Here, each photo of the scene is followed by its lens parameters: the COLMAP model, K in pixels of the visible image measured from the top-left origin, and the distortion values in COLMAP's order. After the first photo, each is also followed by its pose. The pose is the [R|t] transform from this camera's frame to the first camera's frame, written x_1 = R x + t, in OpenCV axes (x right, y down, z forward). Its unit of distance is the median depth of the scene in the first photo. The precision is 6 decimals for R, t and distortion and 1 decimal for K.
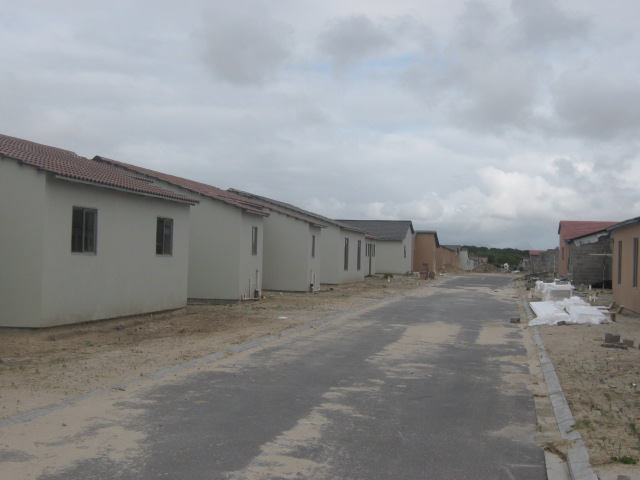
lens RADIAL K [[902.2, 0, 320.3], [0, 902.2, 239.8], [0, 0, 1]] dist [-0.021528, 0.000000]
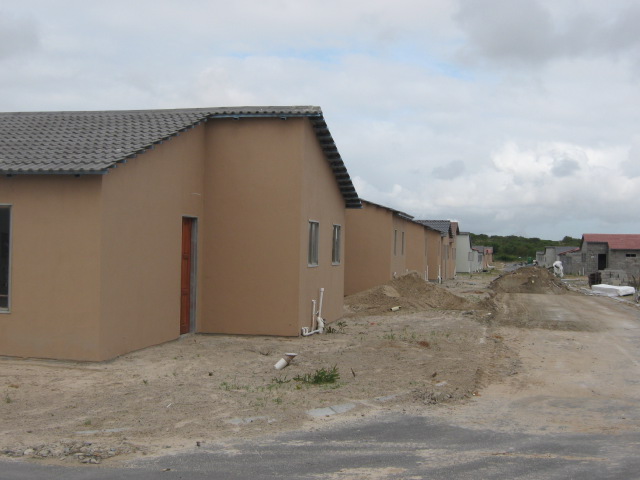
lens RADIAL K [[902.2, 0, 319.9], [0, 902.2, 240.9], [0, 0, 1]] dist [-0.021528, 0.000000]
pose [[0.999929, -0.011088, 0.004283, 0.062964], [0.011038, 0.999874, 0.011442, 0.007141], [-0.004409, -0.011394, 0.999925, 0.406195]]
